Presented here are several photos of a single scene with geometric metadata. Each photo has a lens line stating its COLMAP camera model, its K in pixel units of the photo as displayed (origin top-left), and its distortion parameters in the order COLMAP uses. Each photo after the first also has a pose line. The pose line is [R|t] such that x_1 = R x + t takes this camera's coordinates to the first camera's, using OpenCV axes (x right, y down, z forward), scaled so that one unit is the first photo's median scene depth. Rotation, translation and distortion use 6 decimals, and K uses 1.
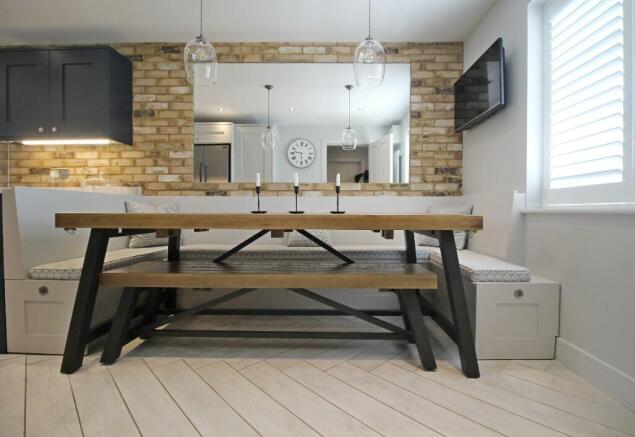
lens RADIAL K [[319.8, 0, 320.5], [0, 319.8, 219.5], [0, 0, 1]] dist [-0.015926, -0.002796]
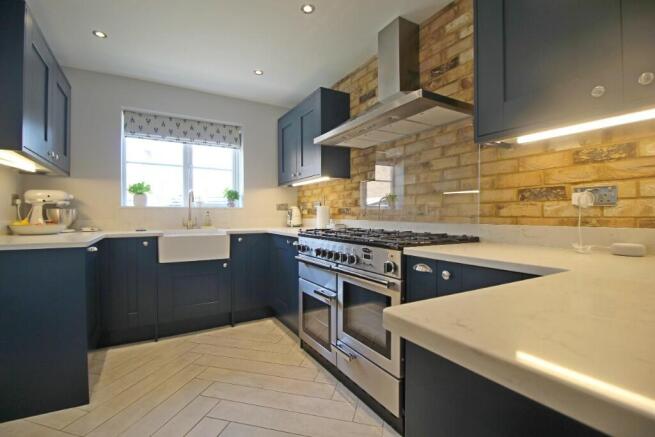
lens RADIAL K [[303.8, 0, 324.9], [0, 303.8, 217.4], [0, 0, 1]] dist [-0.011789, -0.006937]
pose [[0.509058, 0.001444, -0.860731, -0.657126], [-0.014236, 0.999876, -0.006742, -0.108579], [0.860615, 0.015685, 0.509015, 0.465527]]
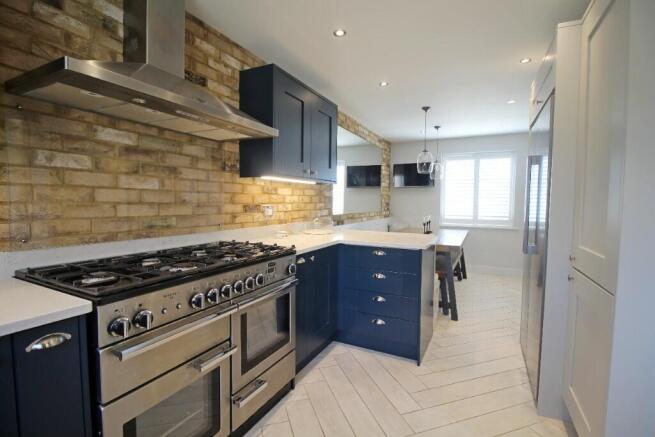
lens RADIAL K [[303.8, 0, 323.4], [0, 303.8, 219.7], [0, 0, 1]] dist [-0.011789, -0.006937]
pose [[0.452128, -0.055449, 0.890228, -1.534514], [0.012569, 0.998363, 0.055801, -0.166826], [-0.891865, -0.014040, 0.452084, 0.468927]]
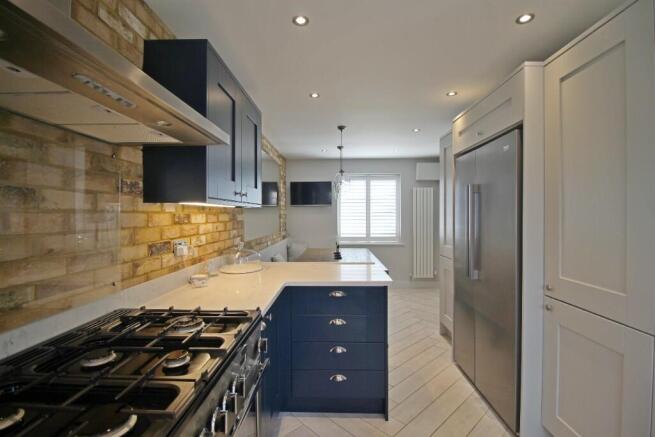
lens RADIAL K [[303.8, 0, 325.1], [0, 303.8, 217.7], [0, 0, 1]] dist [-0.011789, -0.006937]
pose [[0.021797, -0.013215, 0.999675, -1.423187], [0.024712, 0.999614, 0.012675, -0.207768], [-0.999457, 0.024428, 0.022115, 0.702058]]
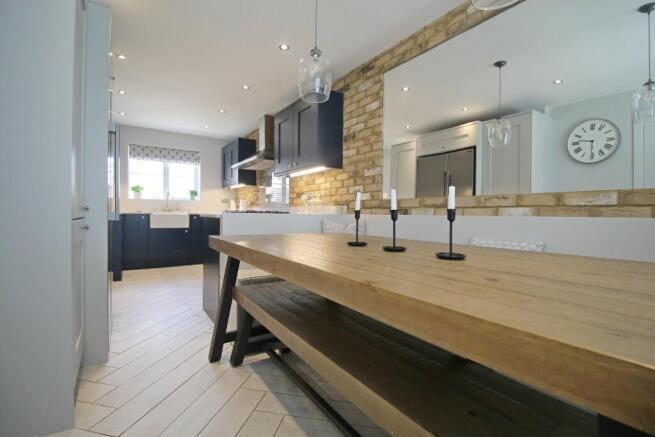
lens RADIAL K [[303.8, 0, 327.8], [0, 303.8, 217.9], [0, 0, 1]] dist [-0.011789, -0.006937]
pose [[0.567054, 0.013531, -0.823570, 0.251196], [-0.028079, 0.999601, -0.002909, -0.056305], [0.823202, 0.024774, 0.567208, 0.362654]]
